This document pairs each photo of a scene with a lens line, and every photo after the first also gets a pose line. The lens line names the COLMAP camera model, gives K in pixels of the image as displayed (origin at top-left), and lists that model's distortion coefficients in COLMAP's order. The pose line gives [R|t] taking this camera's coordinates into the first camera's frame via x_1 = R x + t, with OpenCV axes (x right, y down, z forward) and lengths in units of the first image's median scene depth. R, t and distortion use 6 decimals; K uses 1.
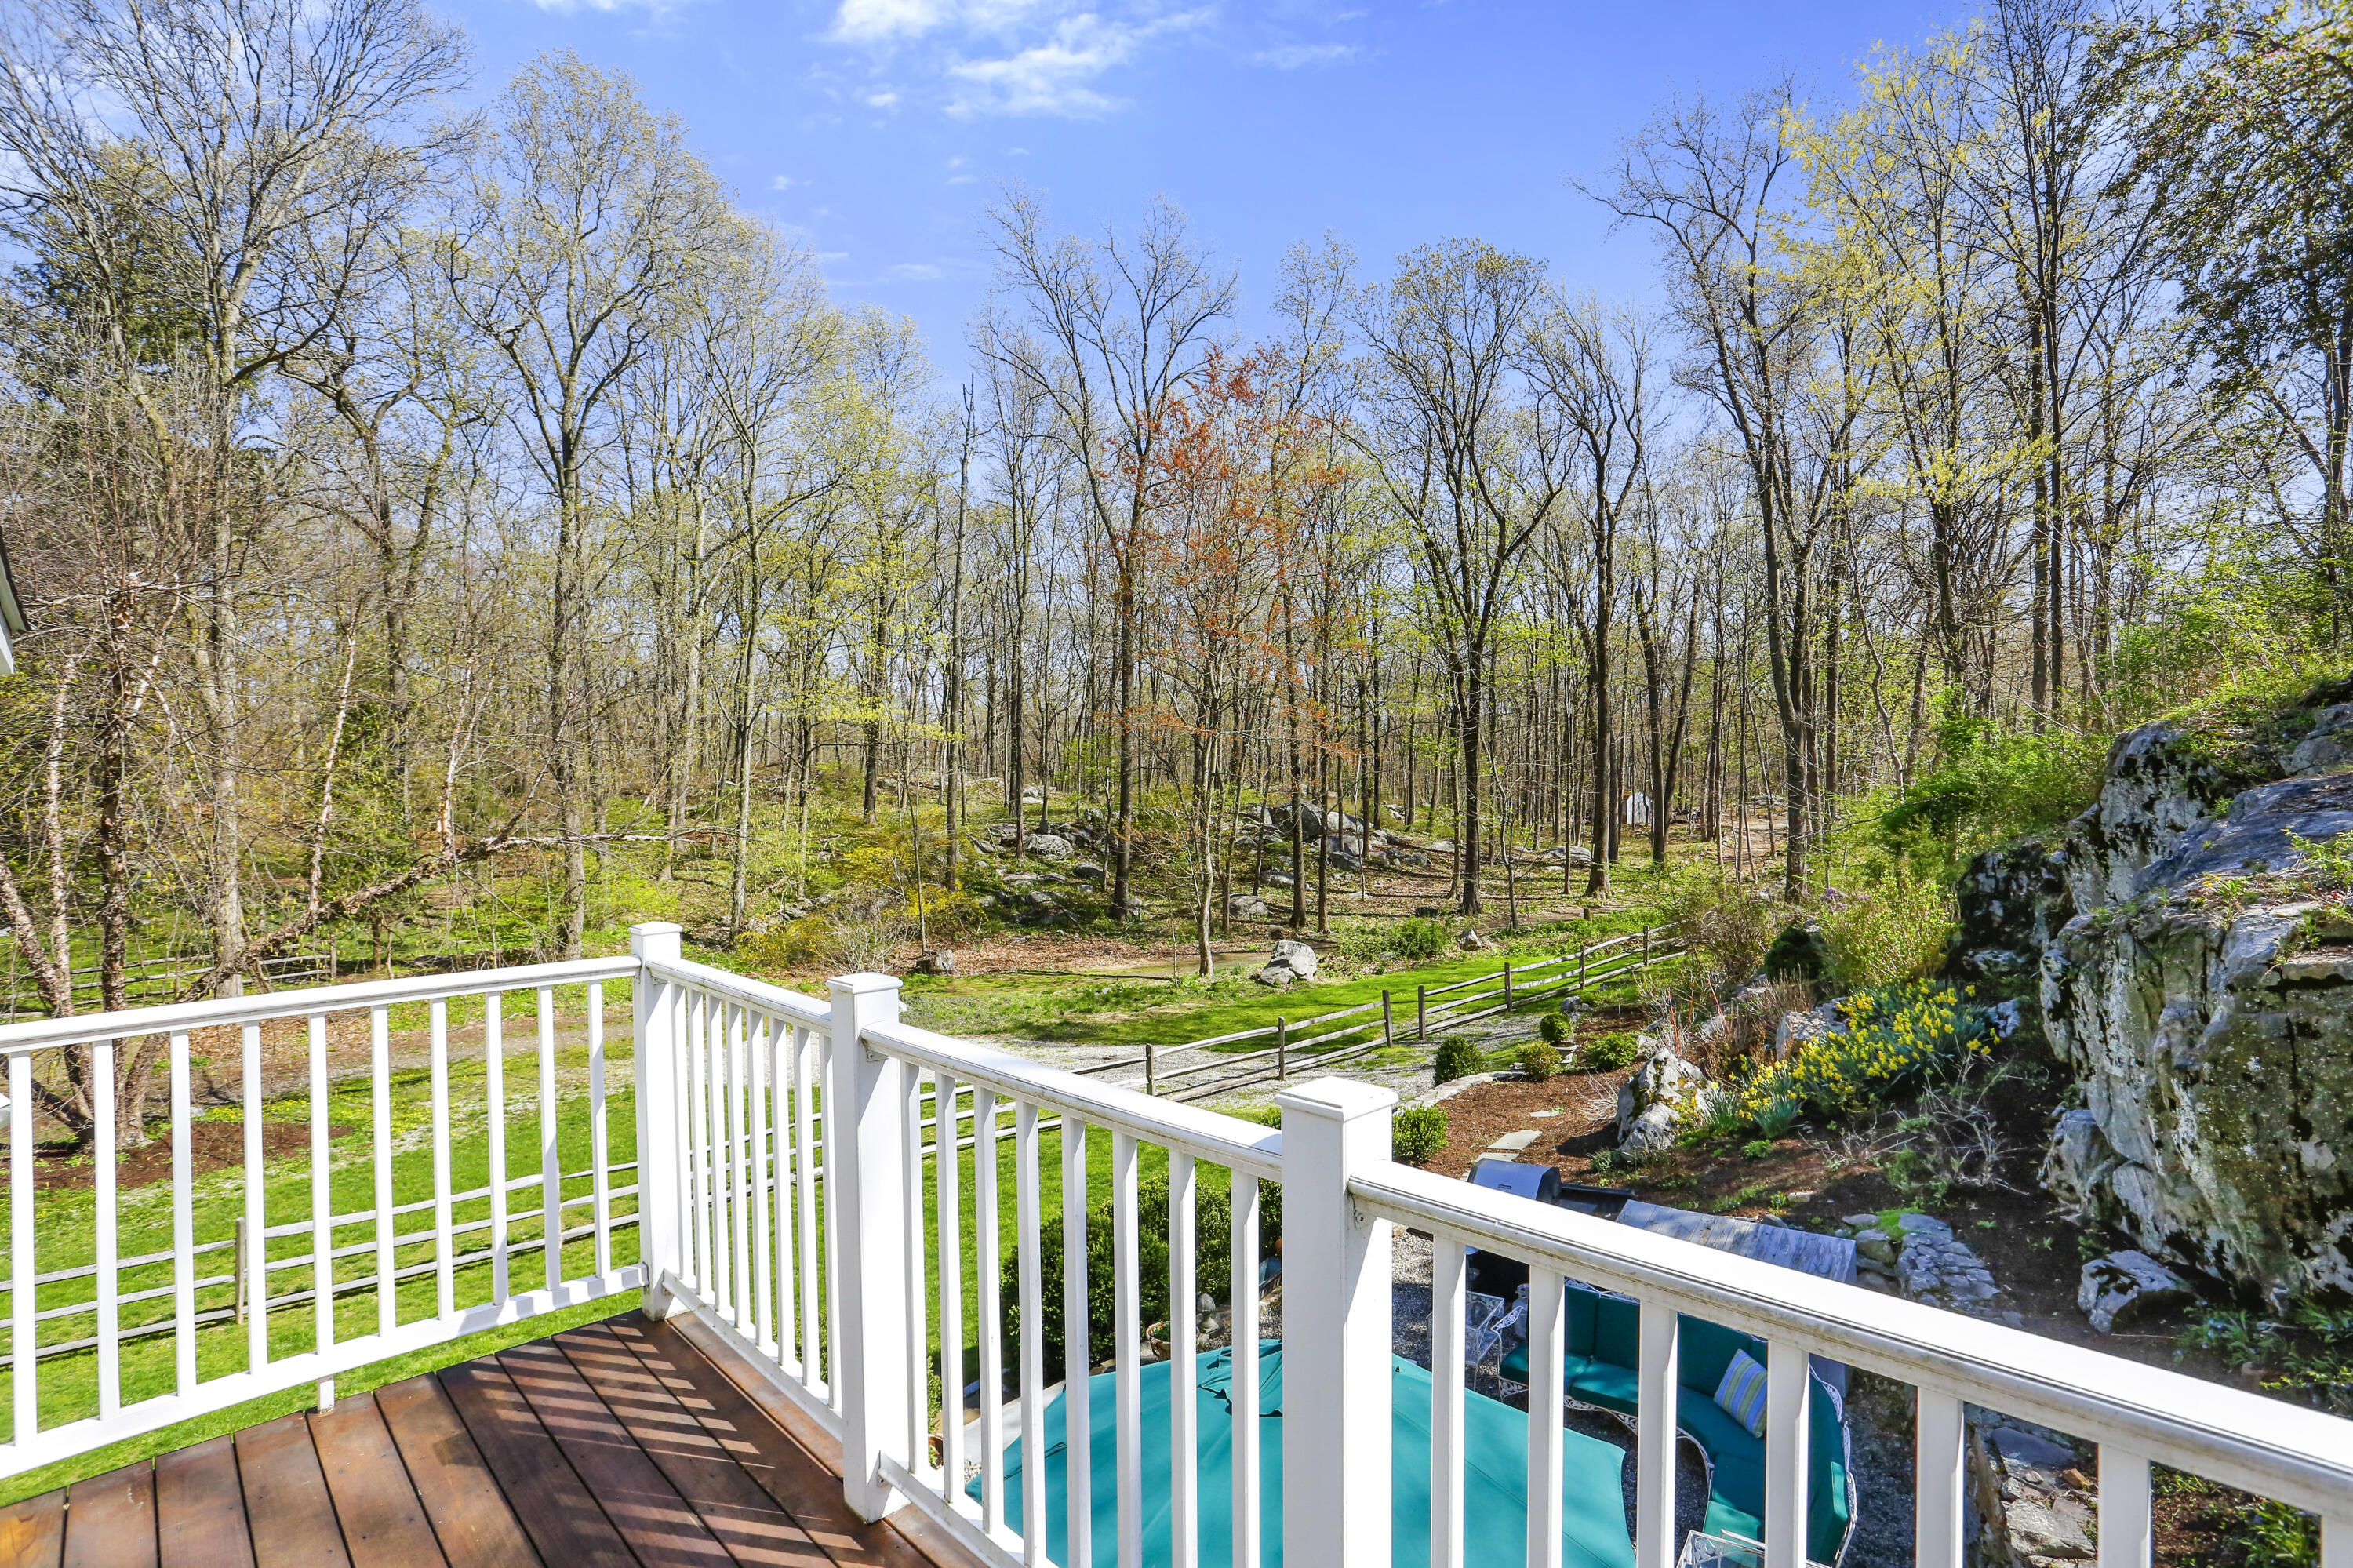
lens RADIAL K [[1143.7, 0, 1204.1], [0, 1143.7, 784.4], [0, 0, 1]] dist [-0.059569, 0.025569]
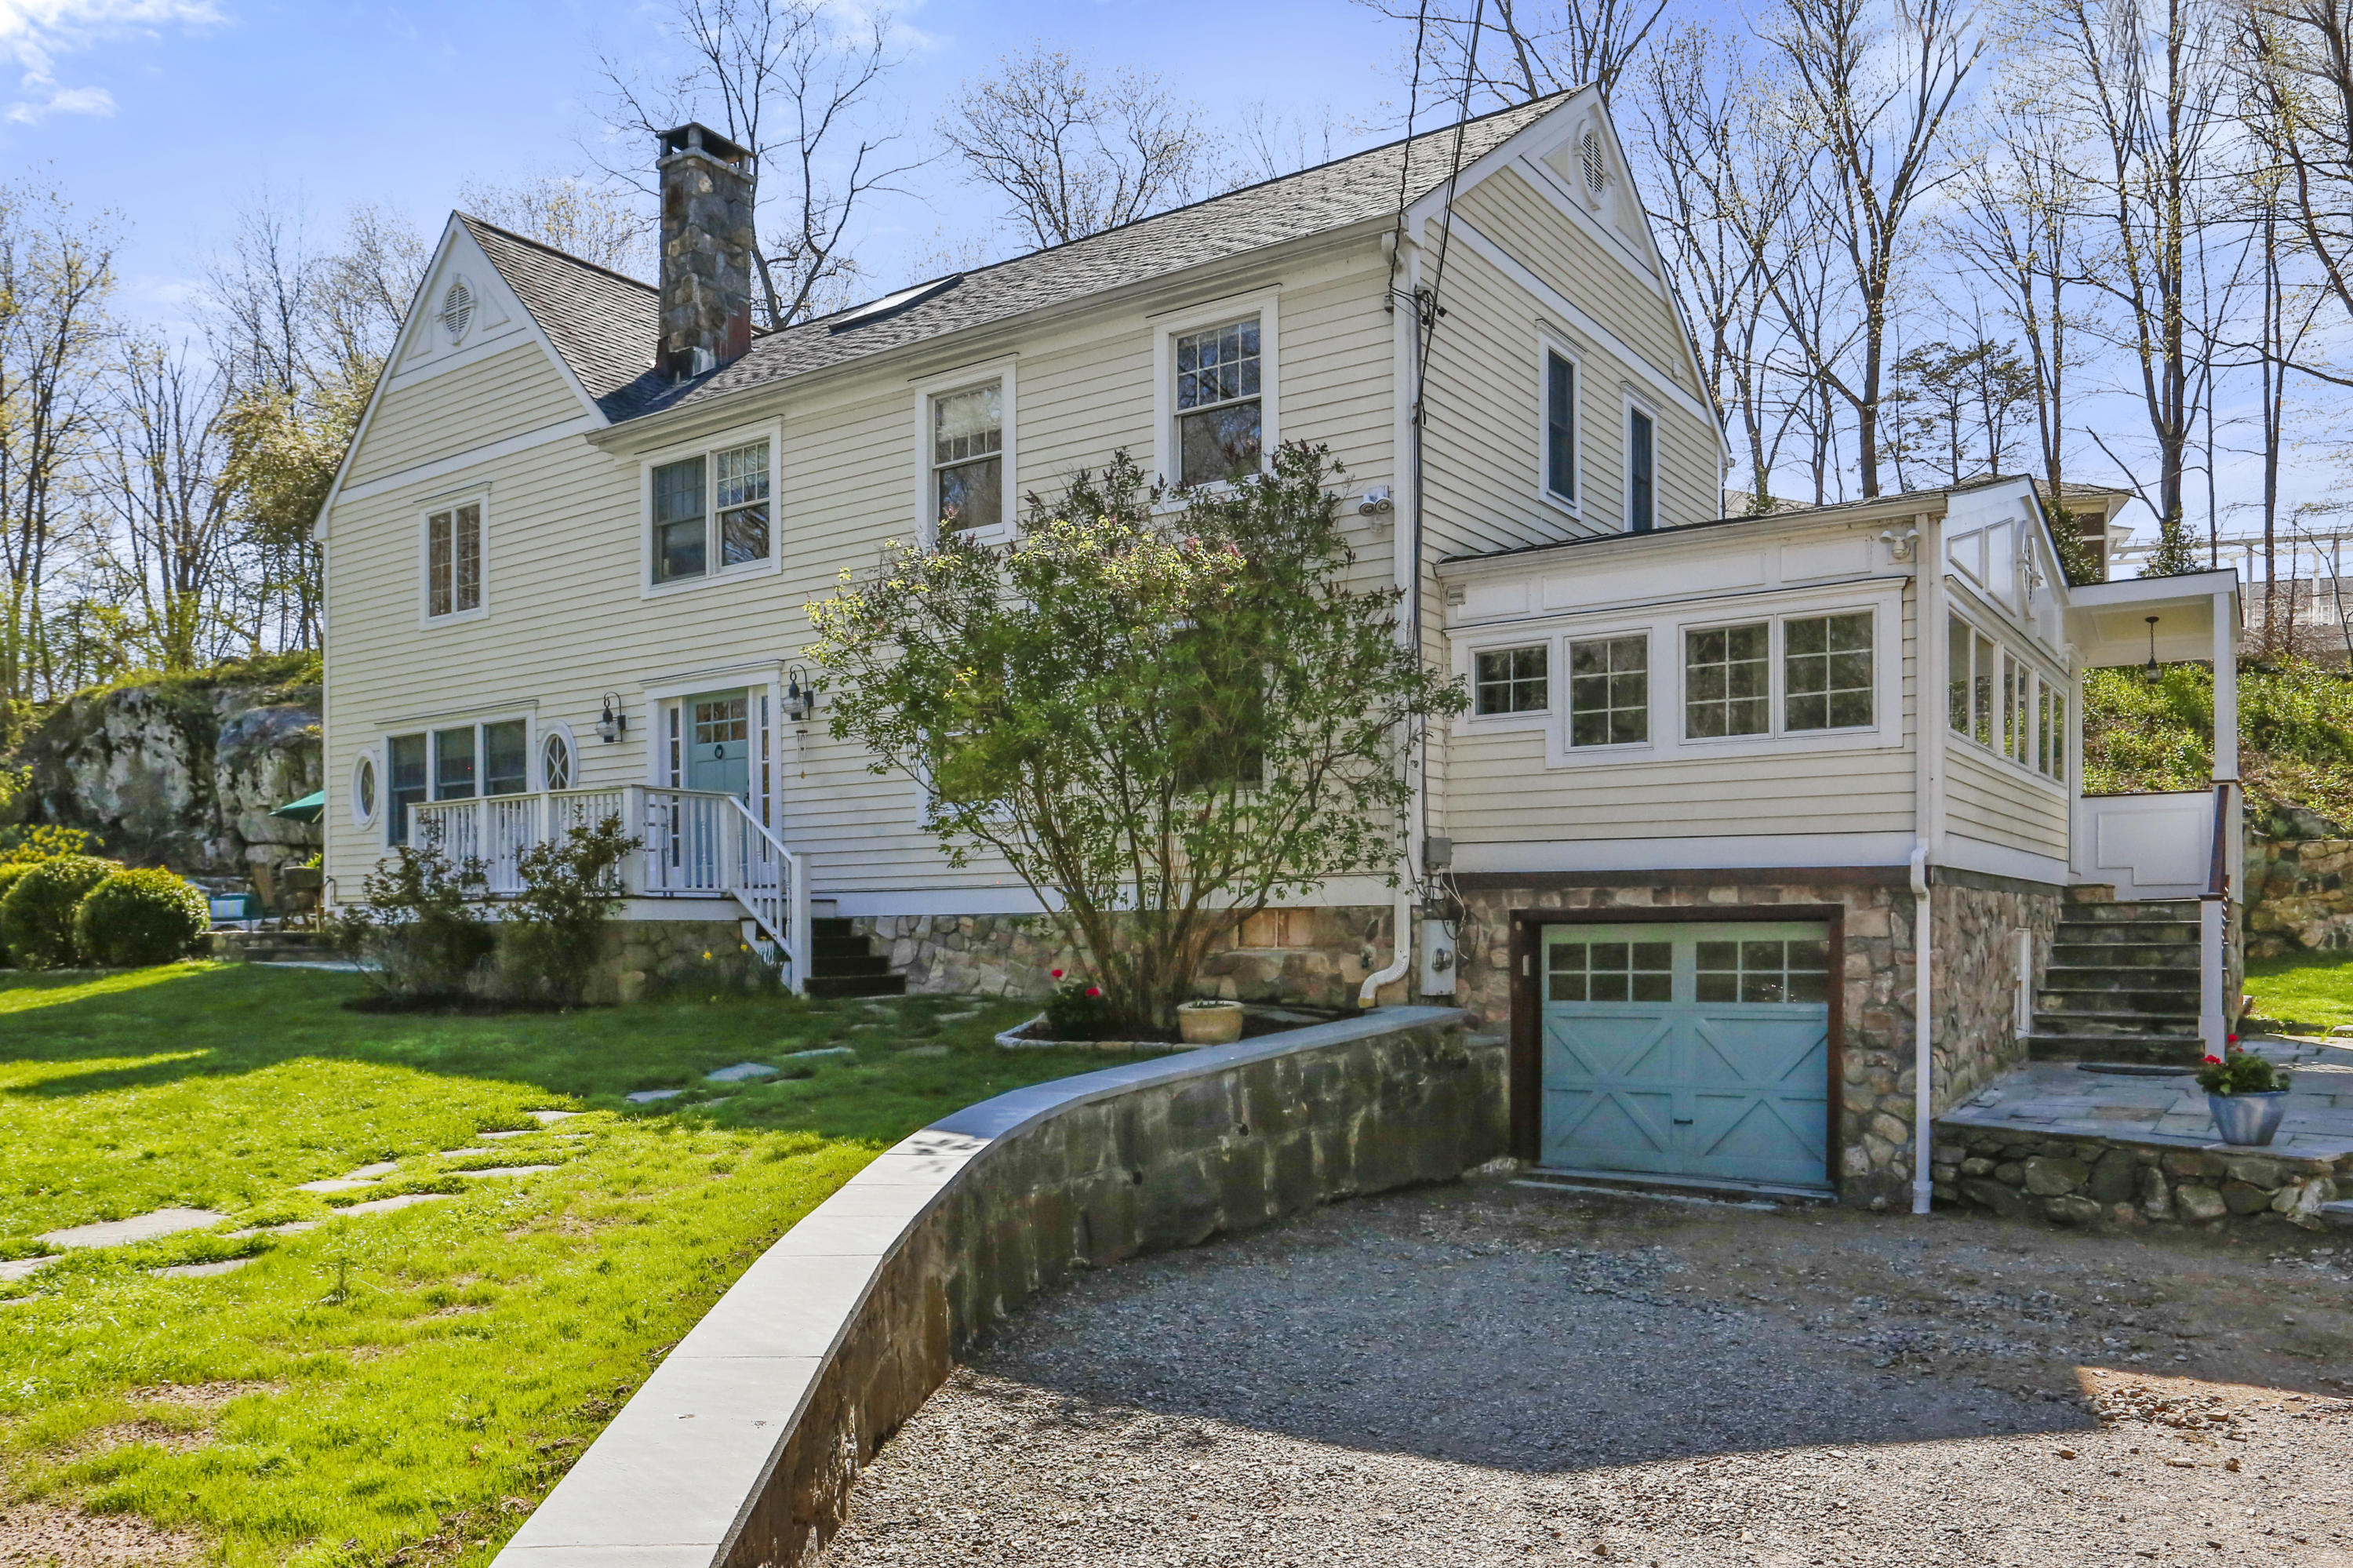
lens RADIAL K [[1701.4, 0, 1158.8], [0, 1701.4, 939.2], [0, 0, 1]] dist [-0.015643, 0.037138]
pose [[-0.151532, 0.014591, 0.988345, -1.109552], [0.016604, 0.999788, -0.012214, 0.212056], [-0.988313, 0.014560, -0.151743, -0.154238]]
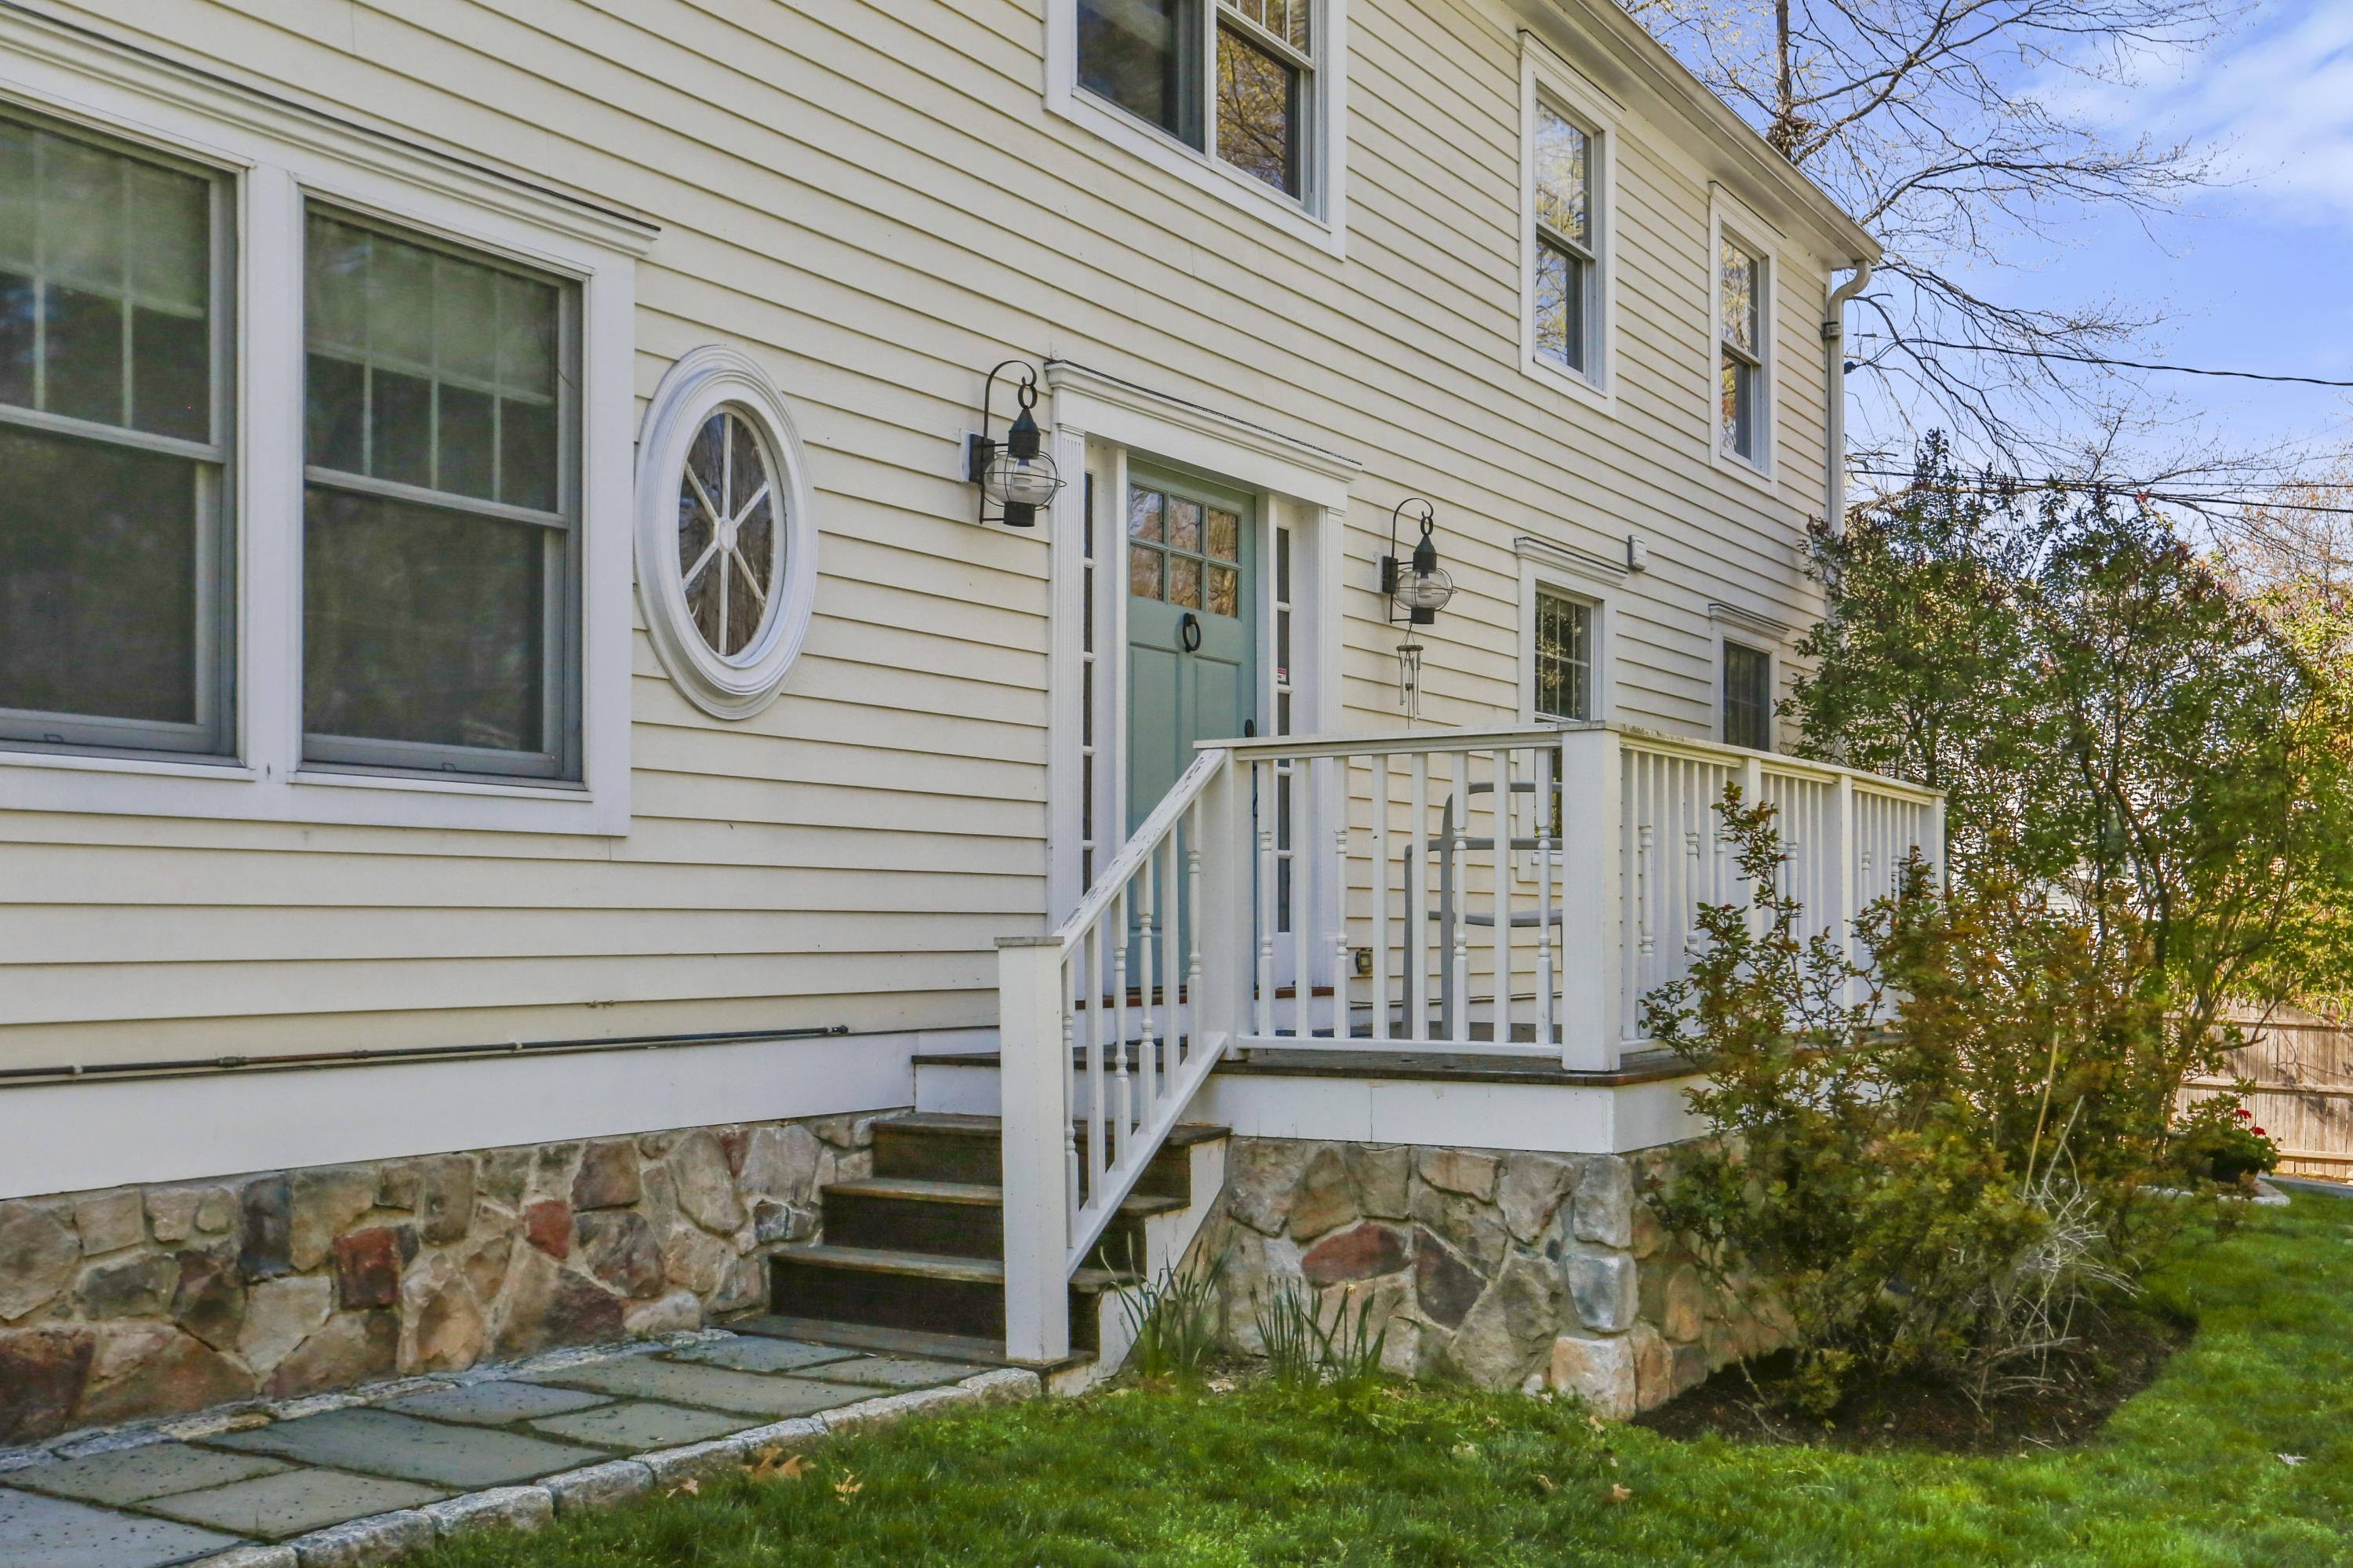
lens RADIAL K [[2378.3, 0, 1257.9], [0, 2378.3, 903.5], [0, 0, 1]] dist [0.038154, 0.000000]
pose [[-0.973152, 0.014288, -0.229721, -0.305431], [0.015350, 0.999878, -0.002837, 0.165871], [0.229652, -0.006287, -0.973252, 0.282110]]
